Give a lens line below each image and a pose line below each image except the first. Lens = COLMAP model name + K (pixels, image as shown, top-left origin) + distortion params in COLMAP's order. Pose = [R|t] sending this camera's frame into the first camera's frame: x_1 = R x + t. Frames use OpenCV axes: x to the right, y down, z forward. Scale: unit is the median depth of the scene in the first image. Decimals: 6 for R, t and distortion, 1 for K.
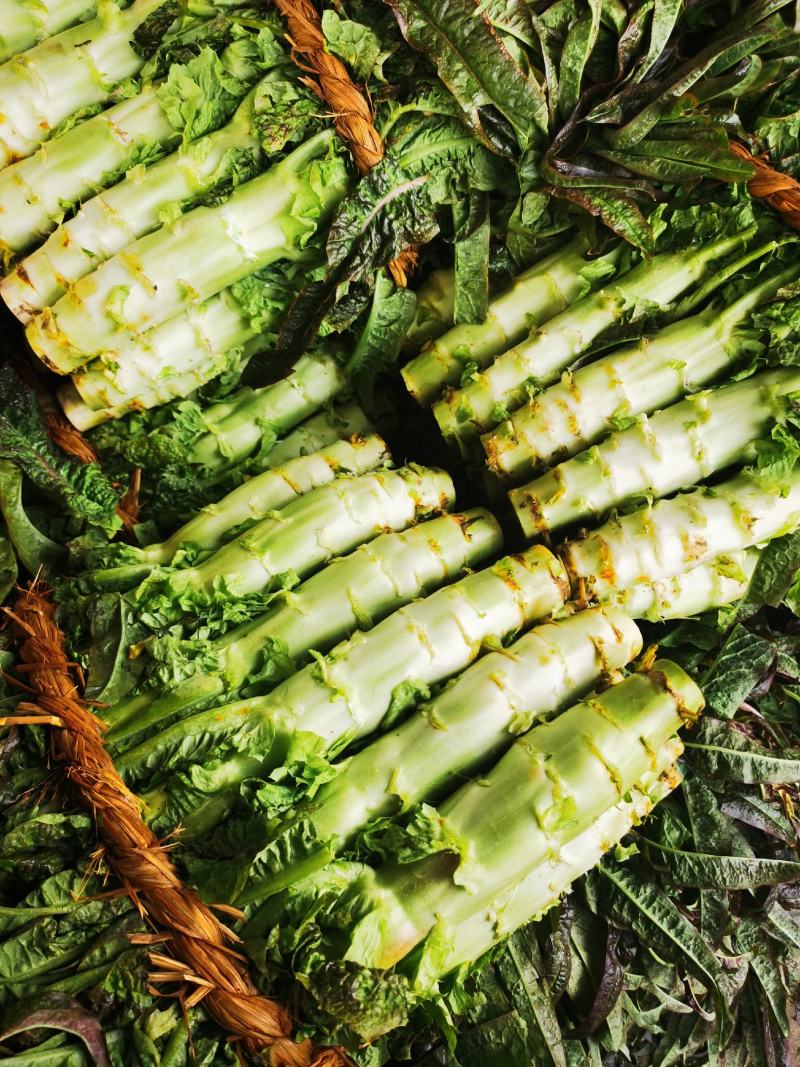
lens RADIAL K [[826.8, 0, 400.0], [0, 826.8, 533.5], [0, 0, 1]] dist [0.066074, -0.123368]
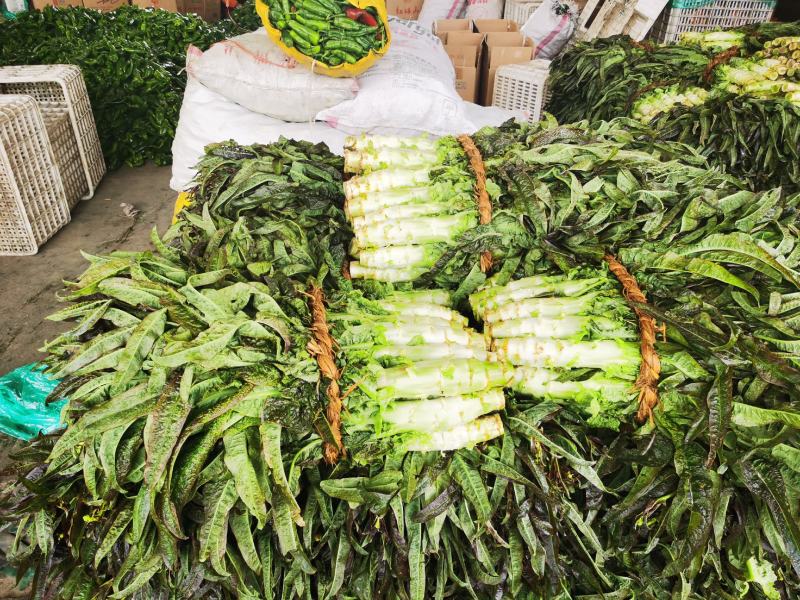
lens RADIAL K [[619.9, 0, 400.0], [0, 619.9, 300.0], [0, 0, 1]] dist [0.066074, -0.123368]
pose [[0.891641, 0.327504, -0.312598, 0.472614], [-0.443262, 0.772051, -0.455474, 0.900966], [0.092172, 0.544682, 0.833562, -0.710193]]
